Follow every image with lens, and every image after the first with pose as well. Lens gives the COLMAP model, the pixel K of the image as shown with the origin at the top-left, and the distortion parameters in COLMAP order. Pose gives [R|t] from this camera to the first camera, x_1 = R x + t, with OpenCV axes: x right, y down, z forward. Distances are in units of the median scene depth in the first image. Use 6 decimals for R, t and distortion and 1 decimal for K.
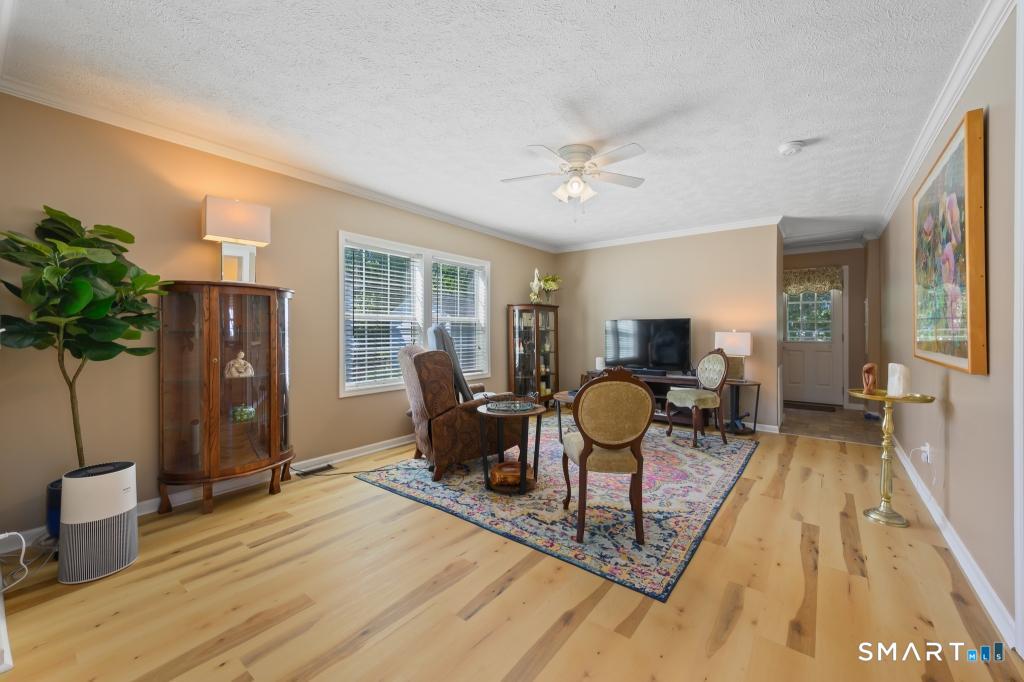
lens RADIAL K [[410.6, 0, 515.6], [0, 410.6, 331.7], [0, 0, 1]] dist [0.005193, -0.001458]
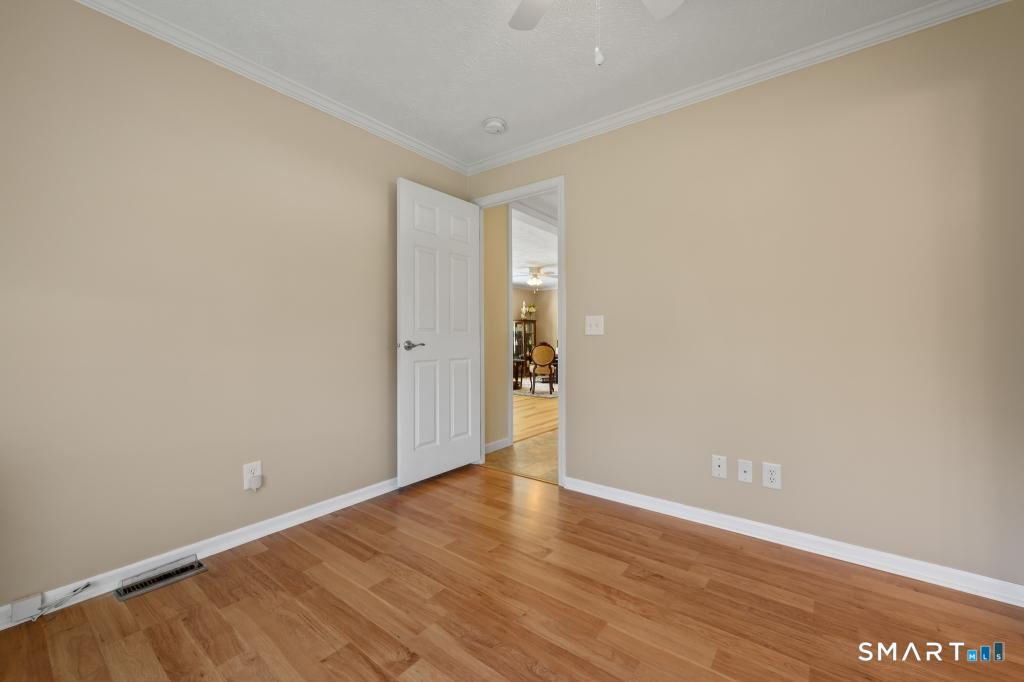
lens RADIAL K [[410.6, 0, 521.3], [0, 410.6, 334.9], [0, 0, 1]] dist [0.005193, -0.001458]
pose [[0.999961, -0.003986, 0.007932, 0.037580], [0.004062, 0.999947, -0.009507, 0.041464], [-0.007894, 0.009539, 0.999923, -1.692149]]
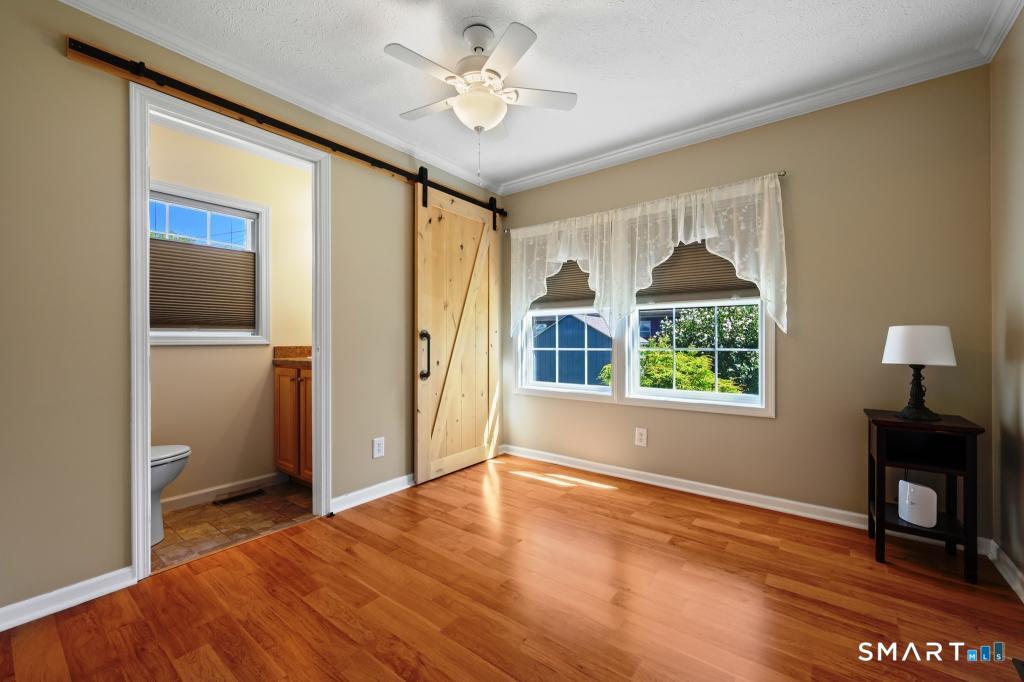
lens RADIAL K [[410.6, 0, 522.0], [0, 410.6, 337.6], [0, 0, 1]] dist [0.005193, -0.001458]
pose [[-0.999995, 0.000142, -0.003071, 0.047508], [0.000156, 0.999990, -0.004384, 0.038466], [0.003070, -0.004384, -0.999986, -0.776344]]
